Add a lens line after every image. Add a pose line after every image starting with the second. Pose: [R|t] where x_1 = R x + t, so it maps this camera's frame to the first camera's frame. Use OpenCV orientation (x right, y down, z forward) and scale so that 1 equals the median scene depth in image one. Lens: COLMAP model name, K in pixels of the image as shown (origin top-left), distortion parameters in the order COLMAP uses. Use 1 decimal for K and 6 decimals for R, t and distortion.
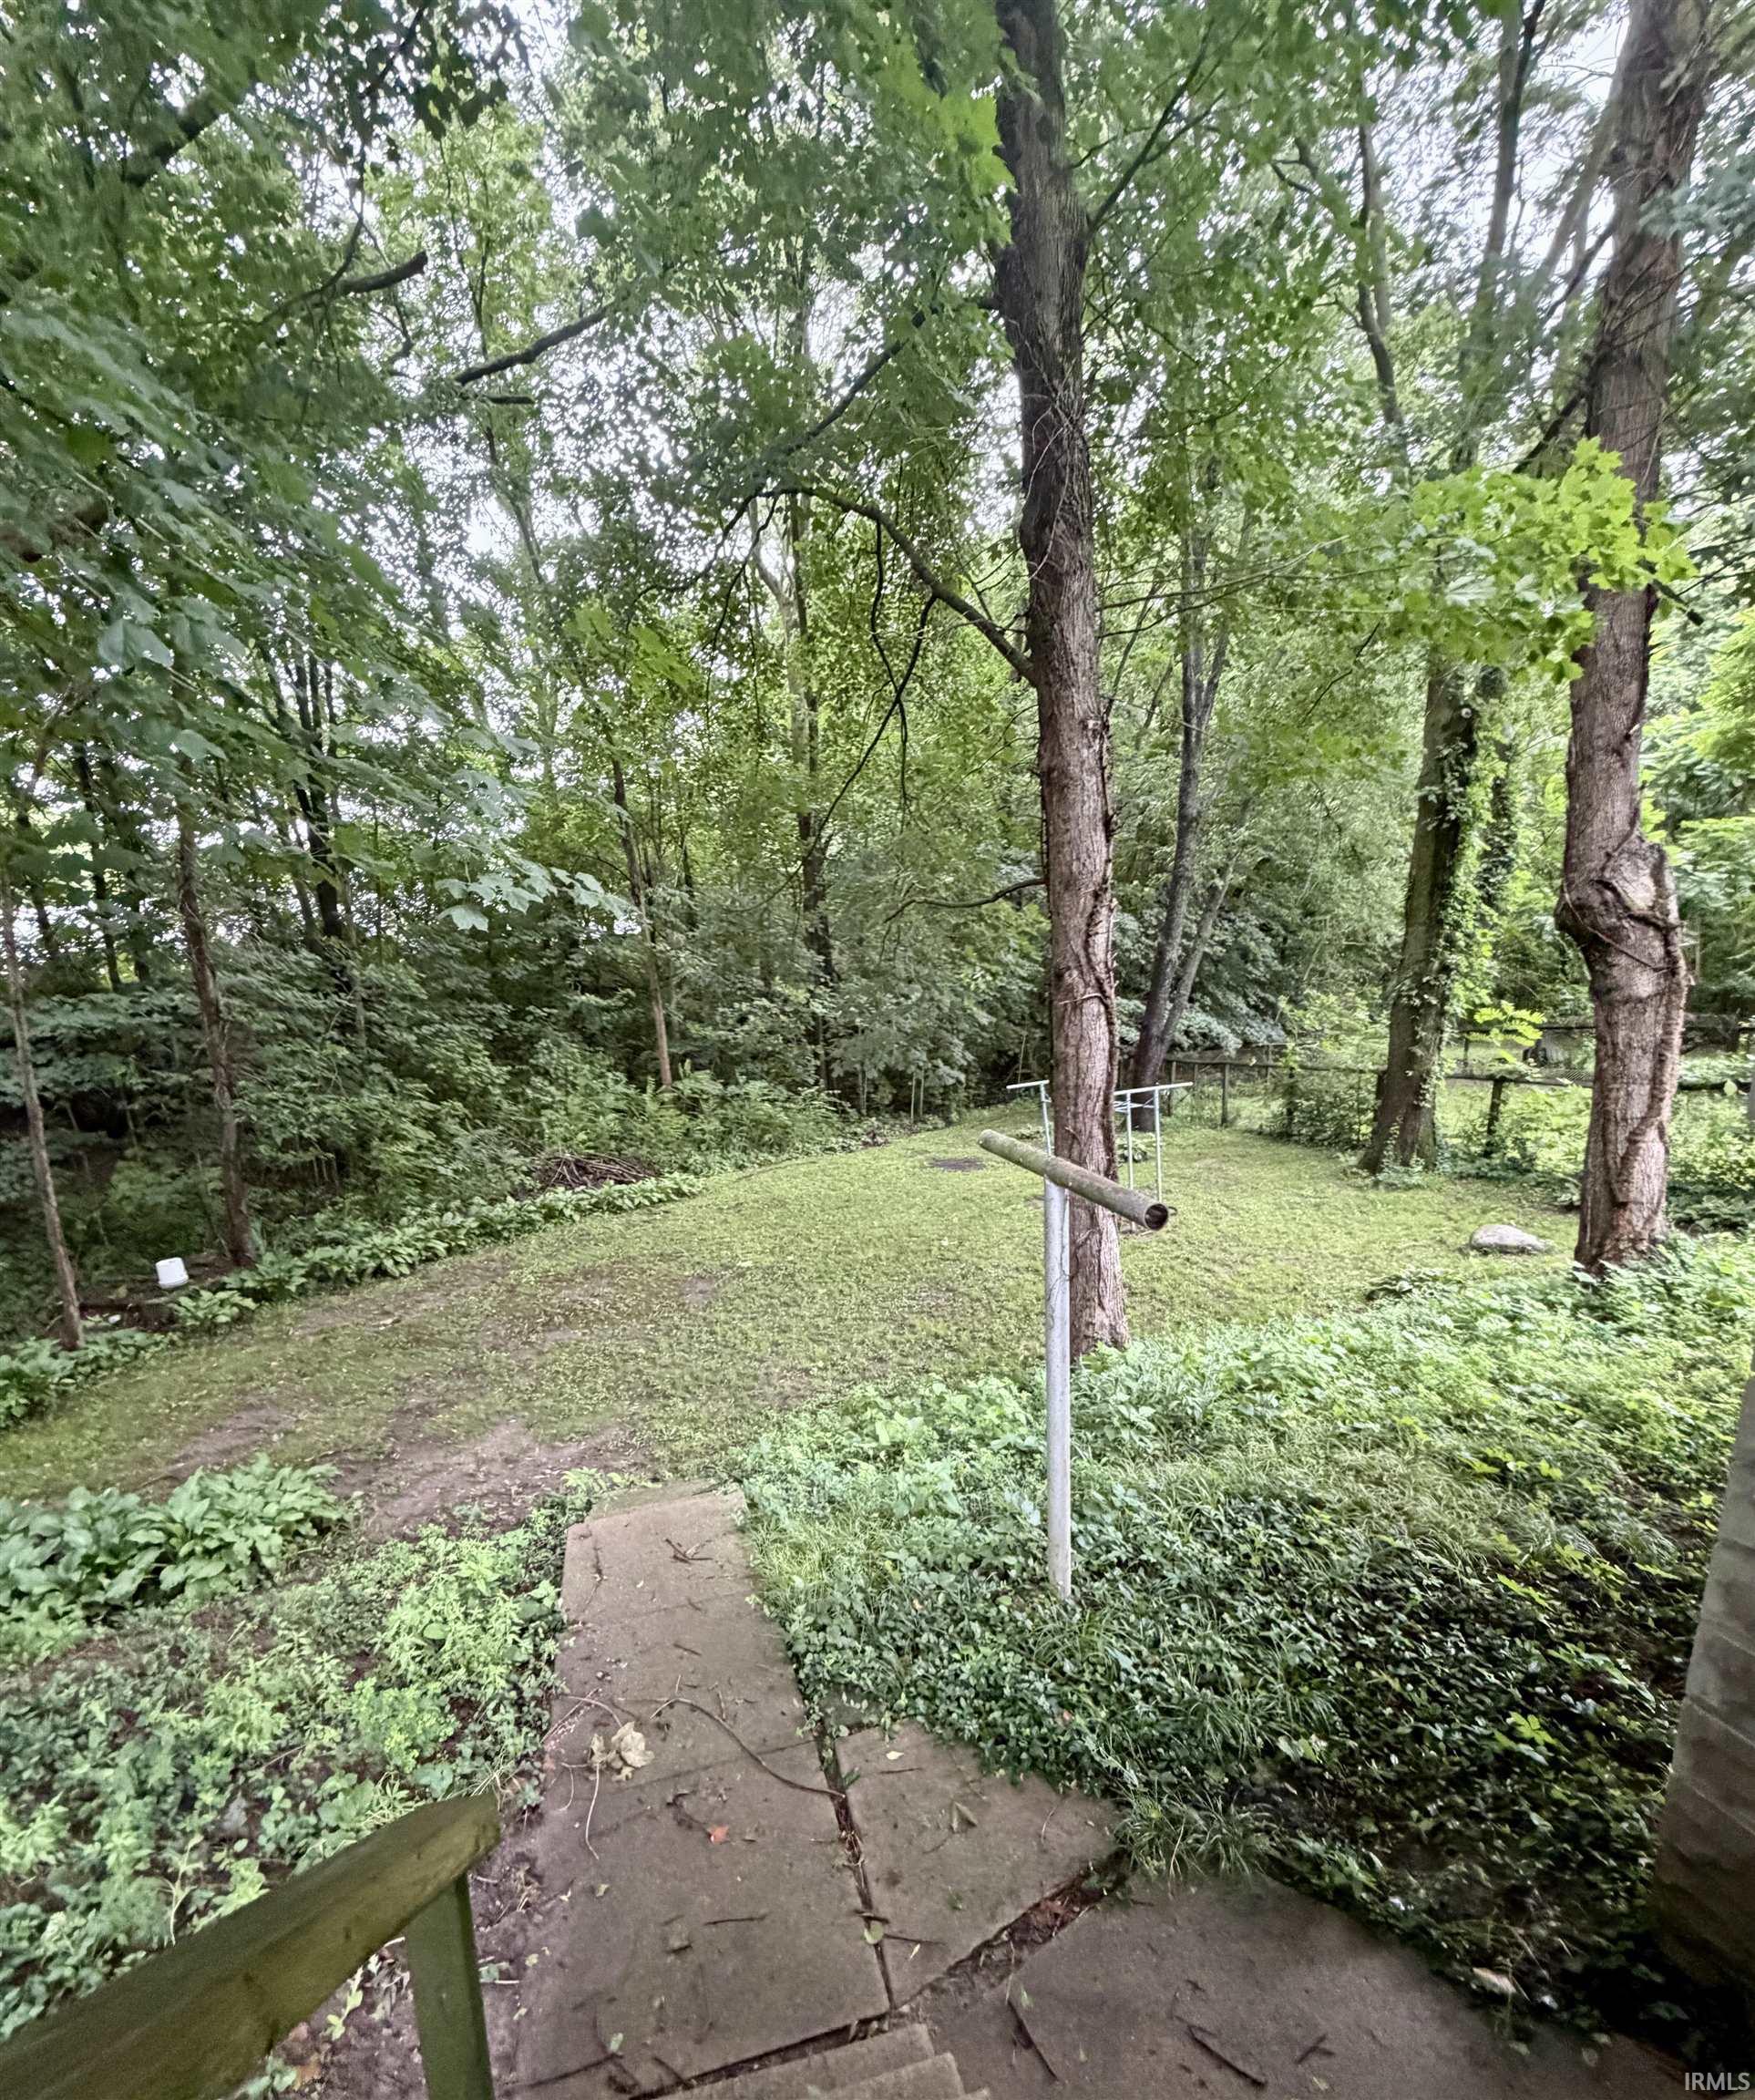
lens RADIAL K [[973.2, 0, 880.6], [0, 973.2, 1171.5], [0, 0, 1]] dist [0.002374, -0.000437]
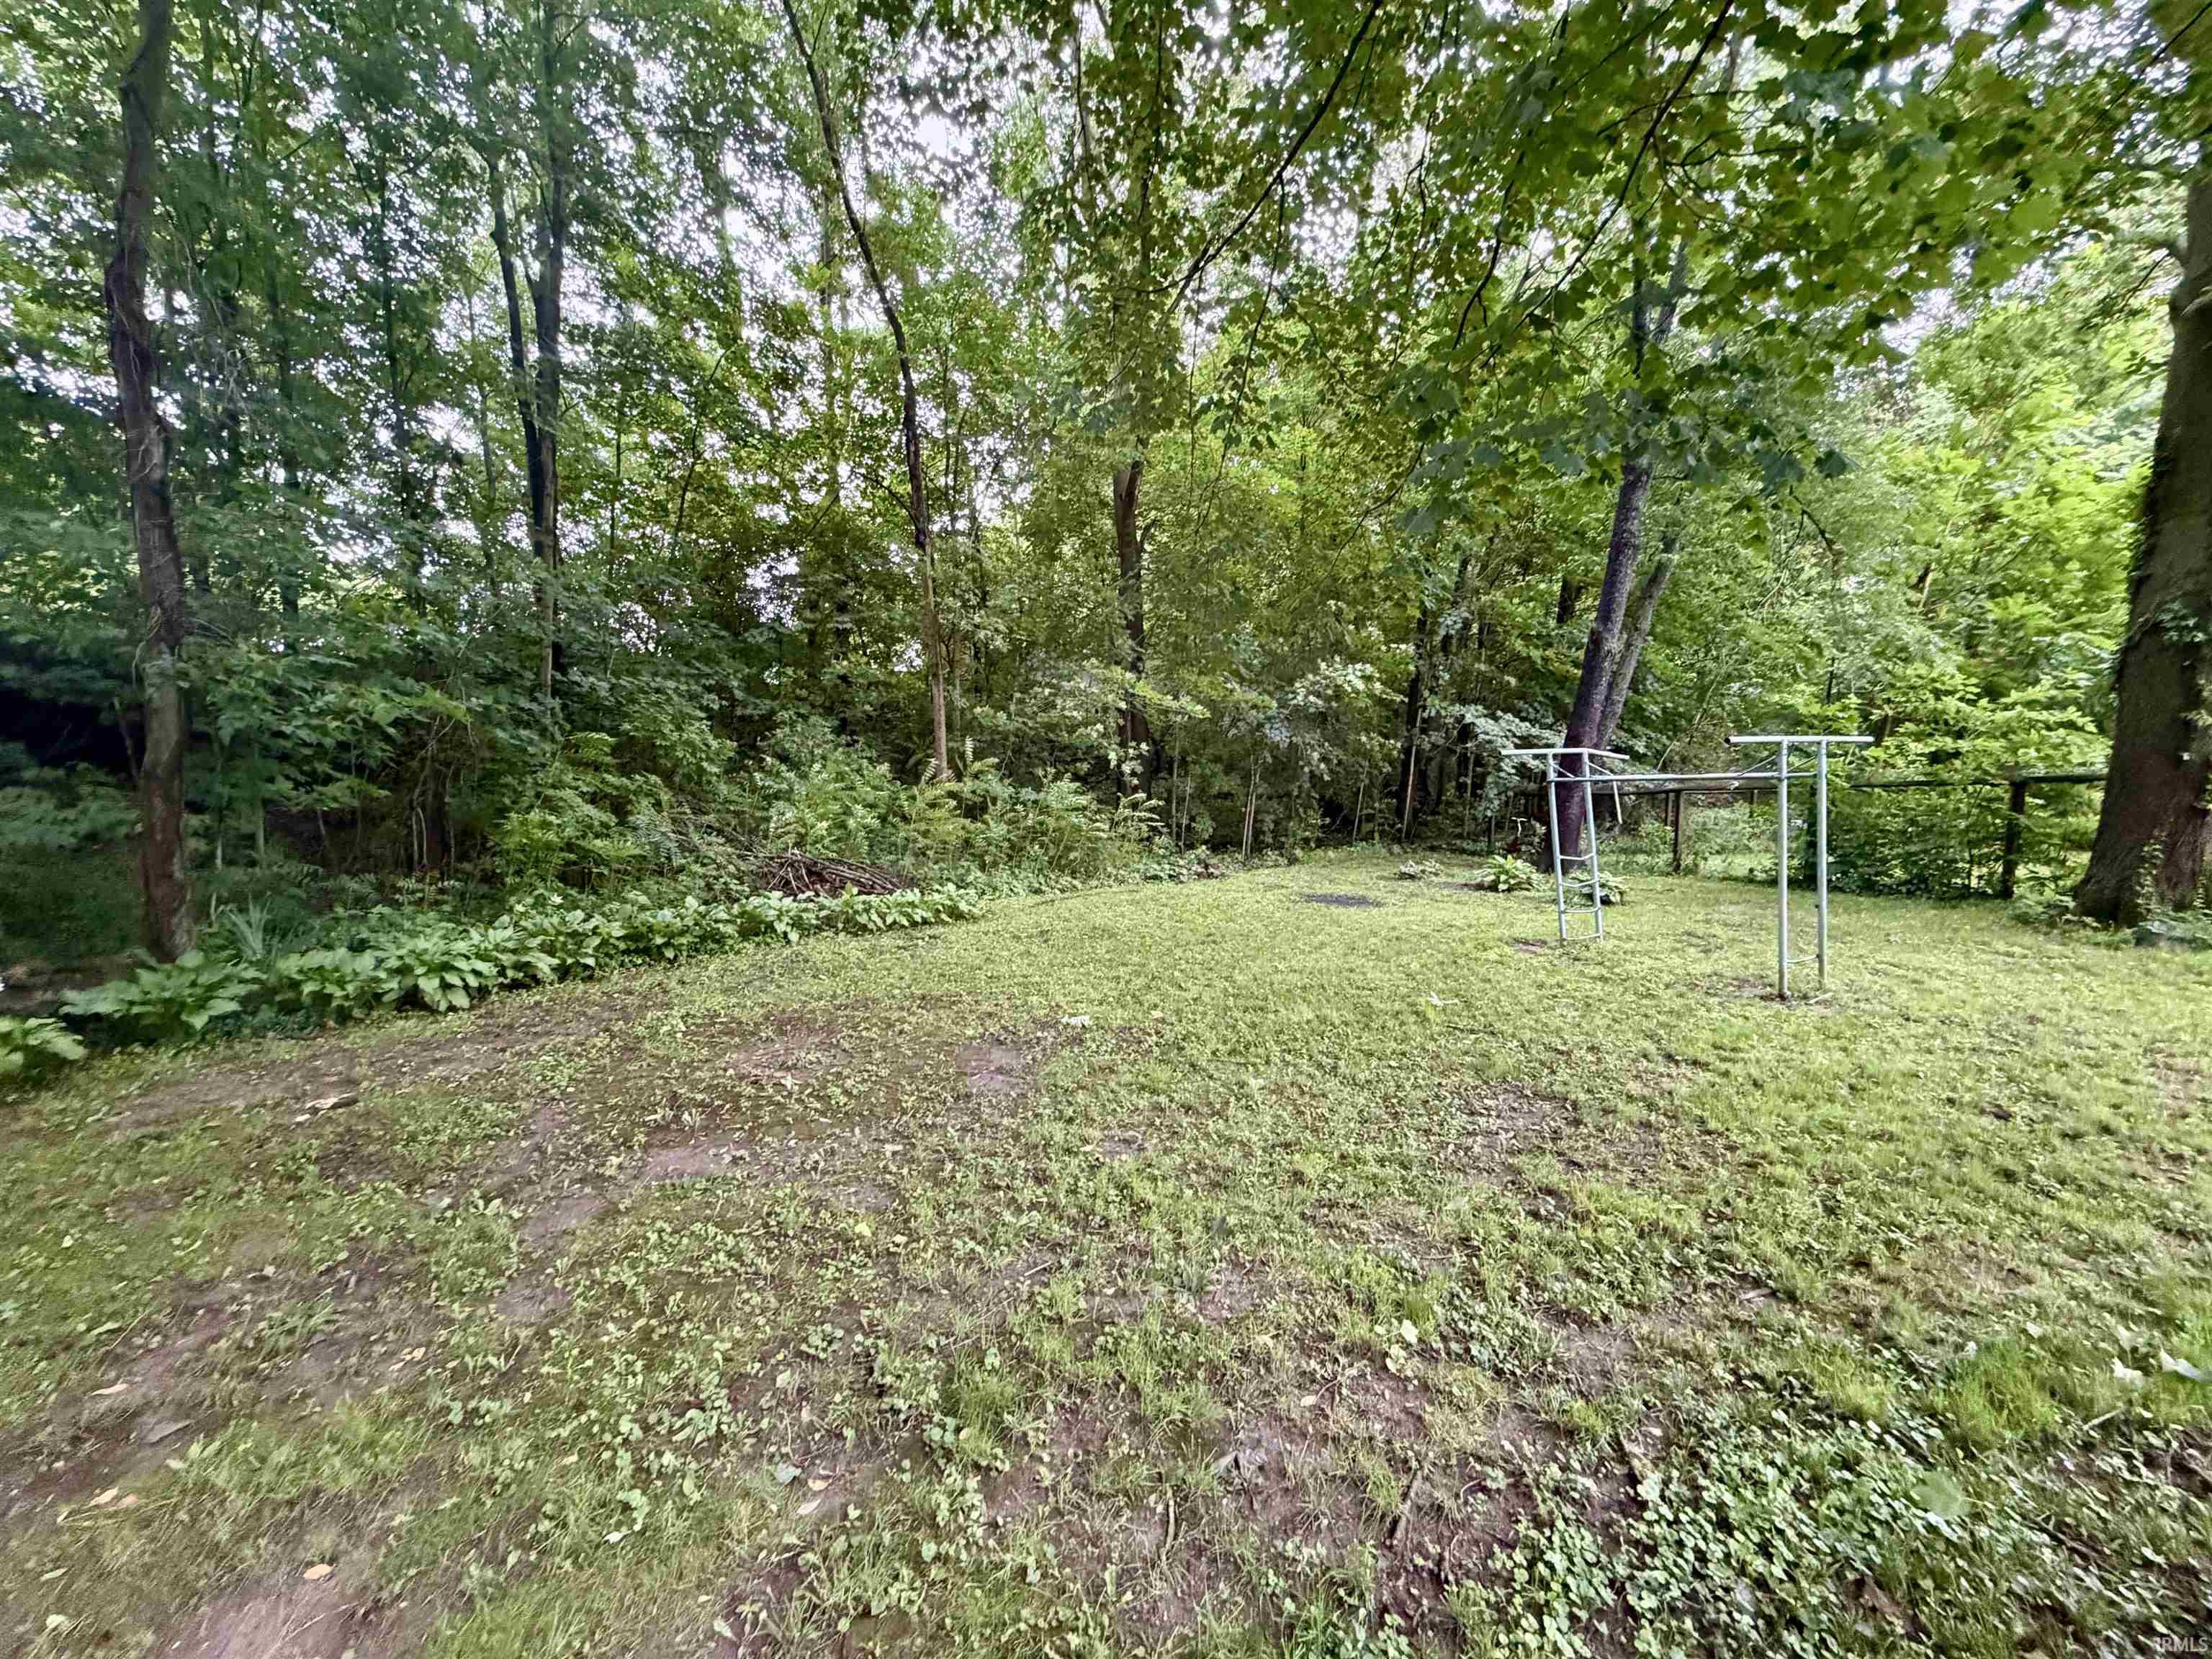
lens RADIAL K [[890.2, 0, 1093.7], [0, 890.2, 833.4], [0, 0, 1]] dist [-0.000548, 0.000798]
pose [[0.998423, 0.043635, -0.035320, -0.135924], [-0.048010, 0.989765, -0.134385, 0.067614], [0.029095, 0.135869, 0.990300, 0.576442]]
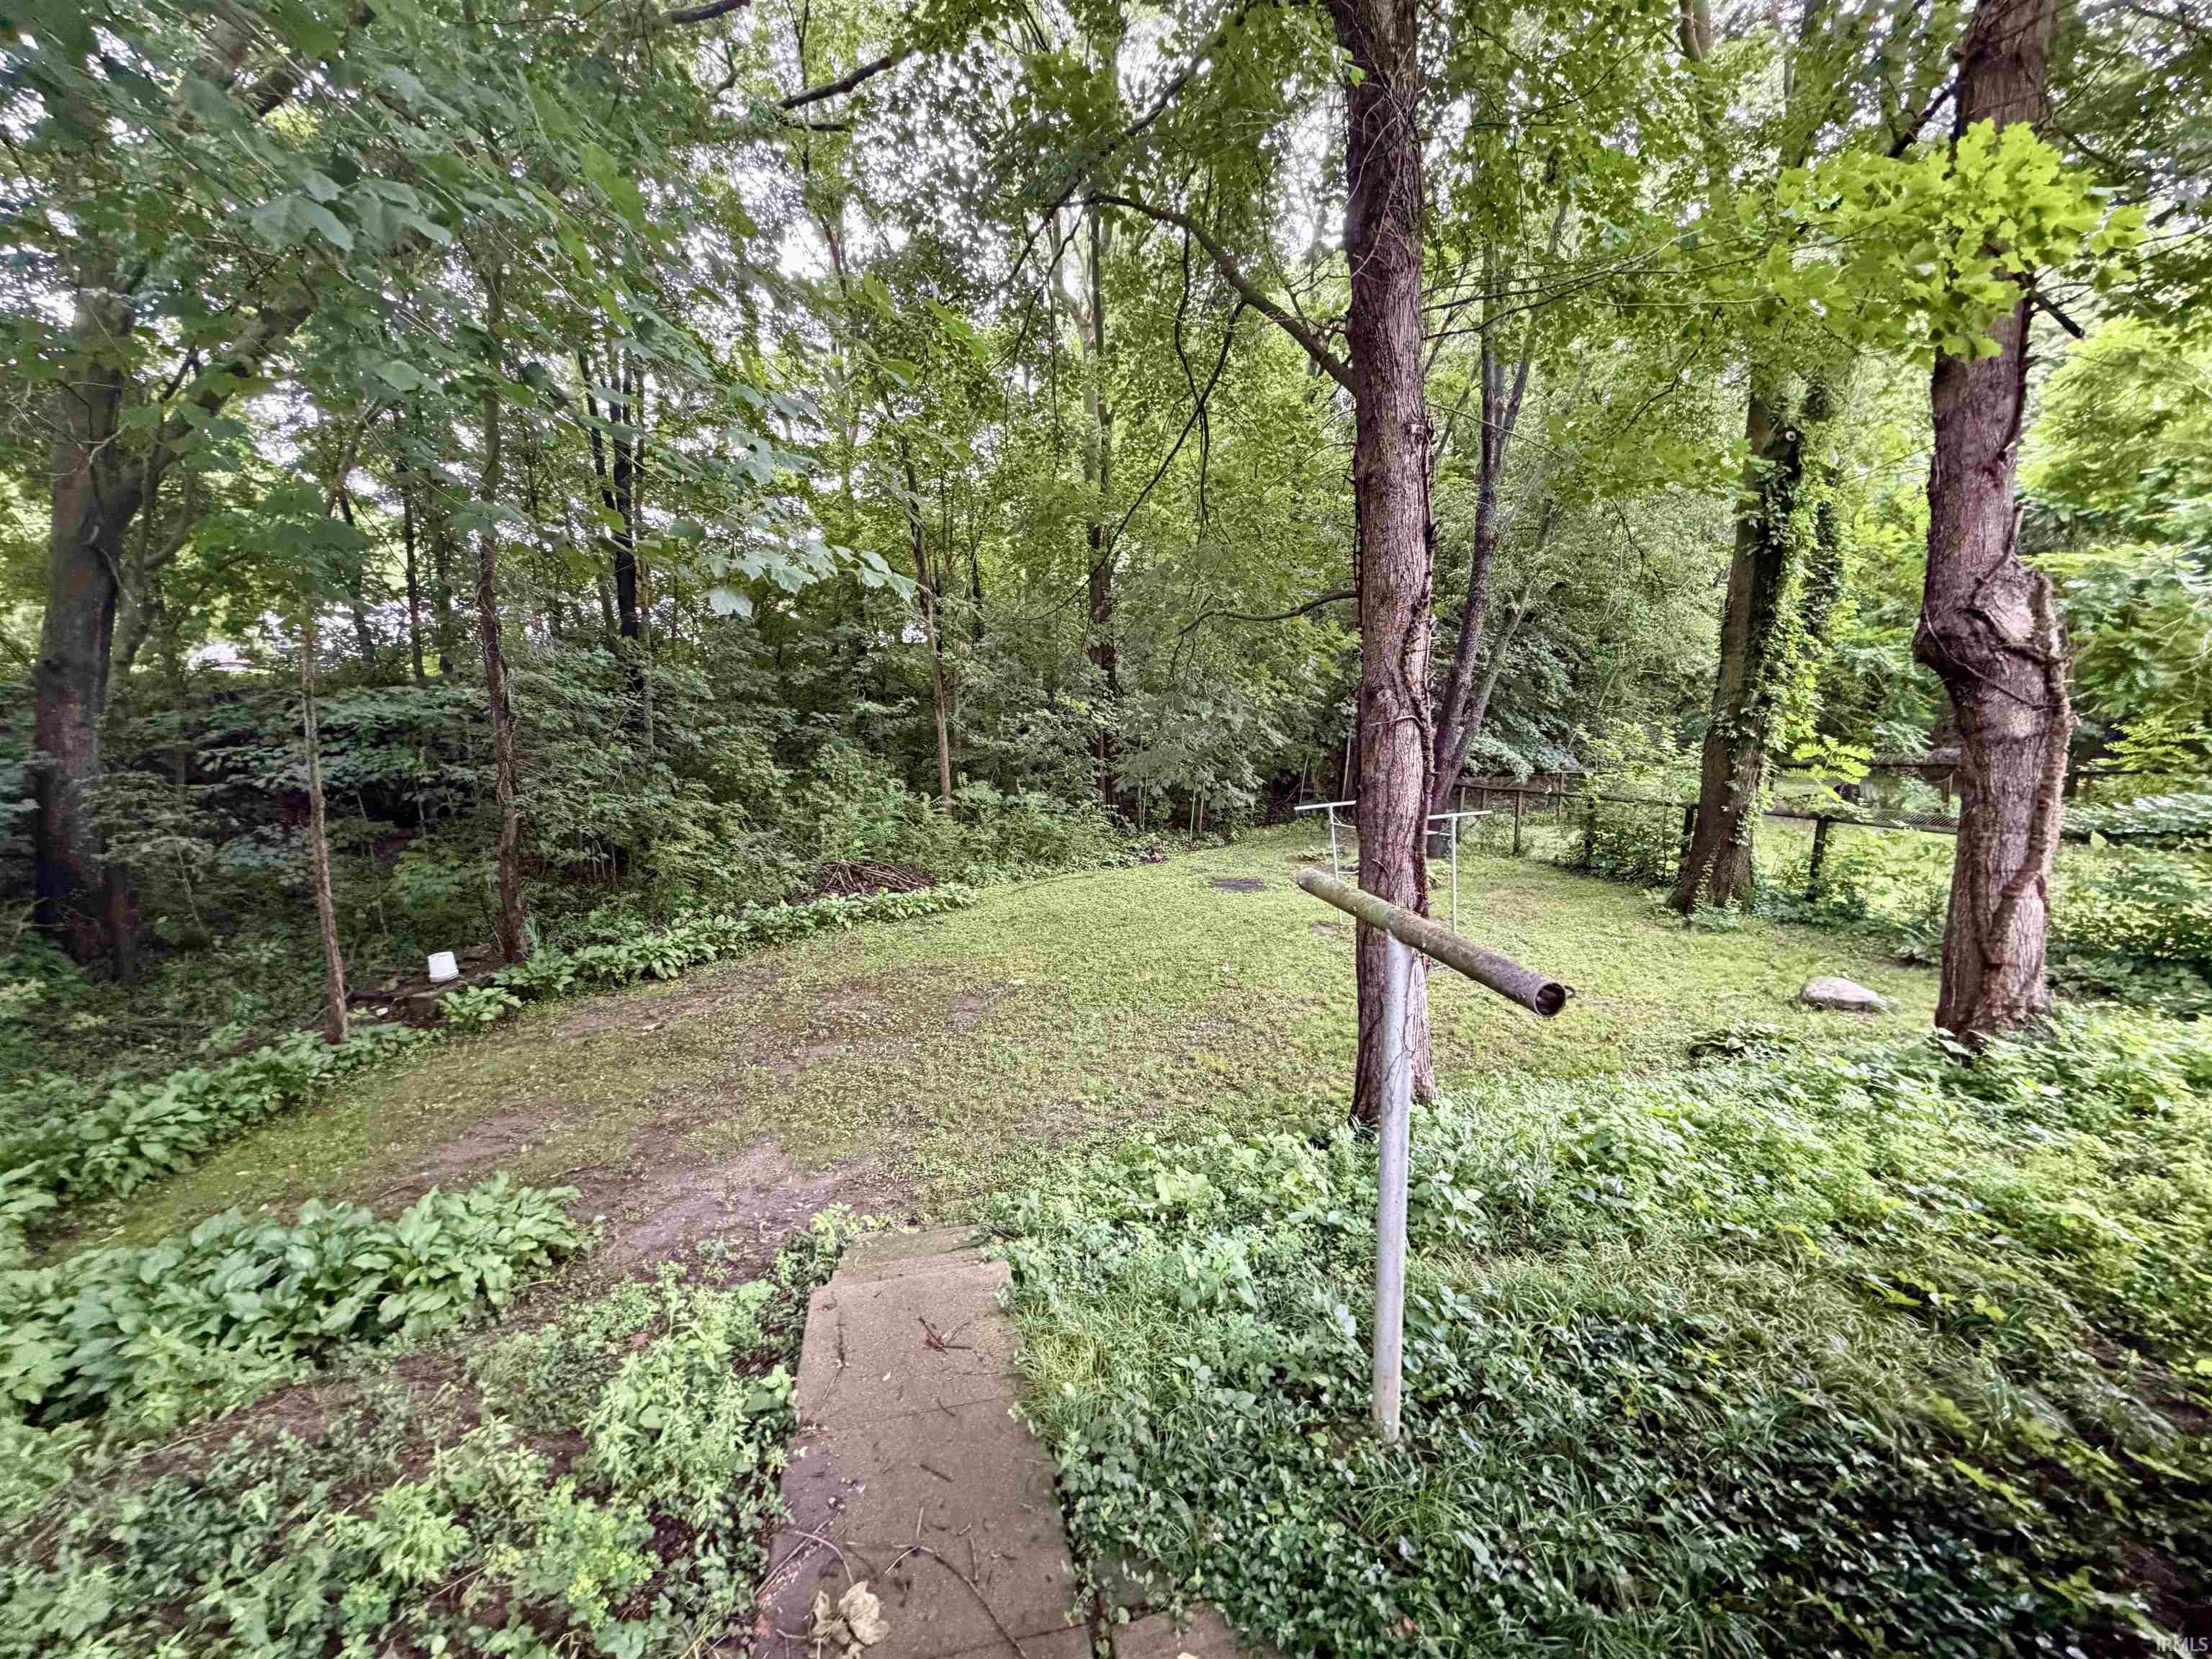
lens RADIAL K [[965.3, 0, 1104.5], [0, 965.3, 831.8], [0, 0, 1]] dist [0.002023, 0.000081]
pose [[0.998003, 0.036339, -0.051666, -0.010248], [-0.039014, 0.997898, -0.051747, -0.008490], [0.049677, 0.053659, 0.997323, 0.048240]]
